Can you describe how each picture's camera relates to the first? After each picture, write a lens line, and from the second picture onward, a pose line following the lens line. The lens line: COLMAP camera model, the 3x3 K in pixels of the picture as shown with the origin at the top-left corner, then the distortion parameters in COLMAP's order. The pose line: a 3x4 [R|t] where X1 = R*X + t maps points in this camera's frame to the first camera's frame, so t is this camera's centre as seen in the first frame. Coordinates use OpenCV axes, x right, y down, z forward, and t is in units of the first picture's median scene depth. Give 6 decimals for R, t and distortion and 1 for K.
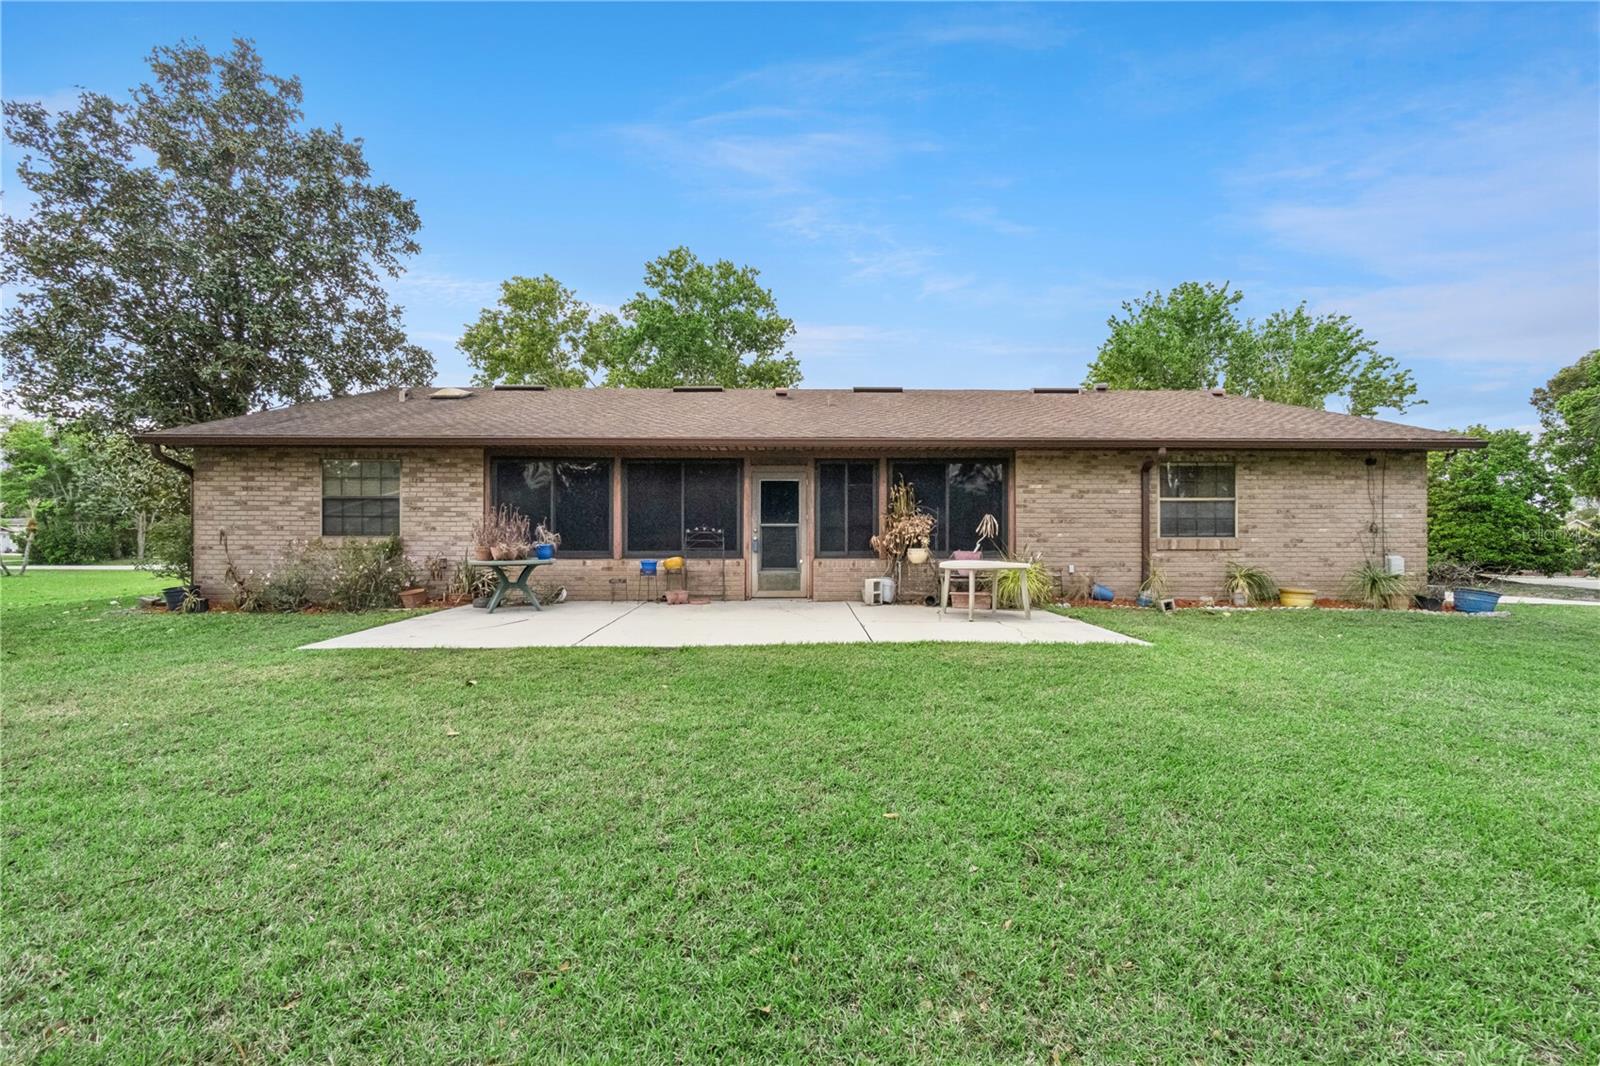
lens RADIAL K [[692.0, 0, 805.2], [0, 692.0, 534.9], [0, 0, 1]] dist [-0.003810, -0.000128]
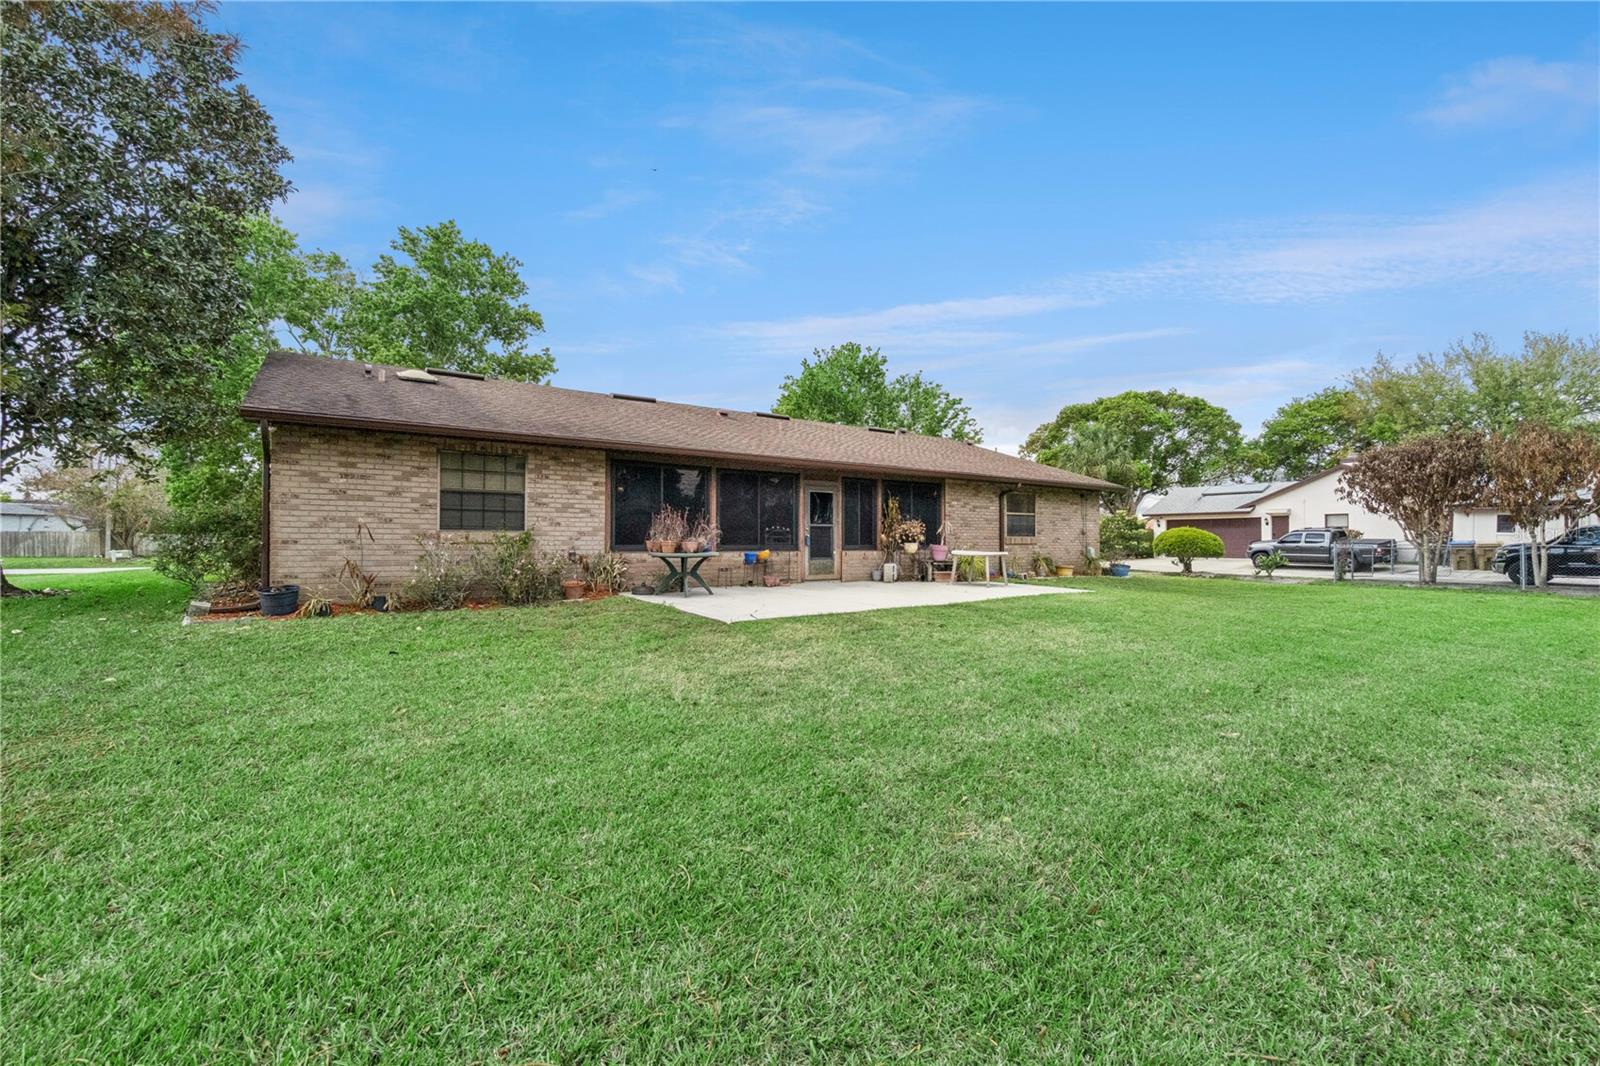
lens RADIAL K [[692.0, 0, 805.2], [0, 692.0, 534.9], [0, 0, 1]] dist [-0.003810, -0.000128]
pose [[0.818348, 0.007289, 0.574677, -0.829027], [-0.007881, 0.999968, -0.001462, 0.005982], [-0.574670, -0.003333, 0.818379, -0.072419]]
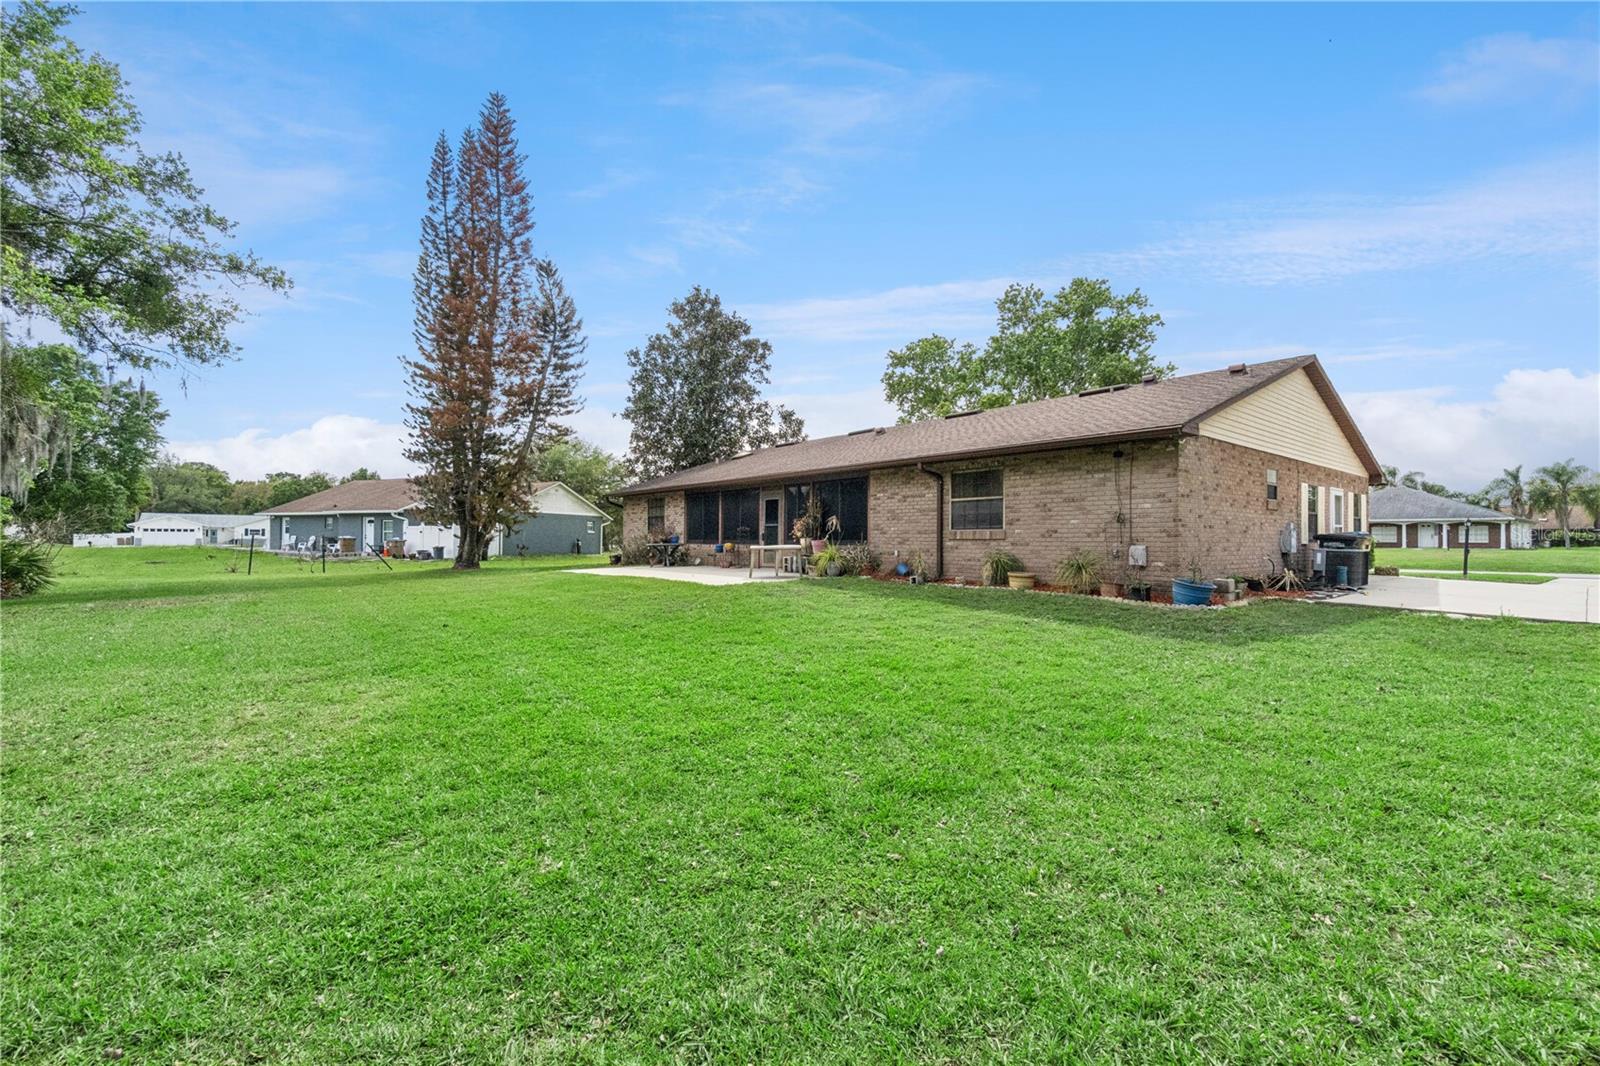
lens RADIAL K [[655.0, 0, 800.0], [0, 655.0, 533.0], [0, 0, 1]] dist [-0.001061, -0.000026]
pose [[0.635208, -0.006023, -0.772318, 1.279473], [0.012541, 0.999918, 0.002517, 0.003195], [0.772239, -0.011284, 0.635232, 0.011090]]
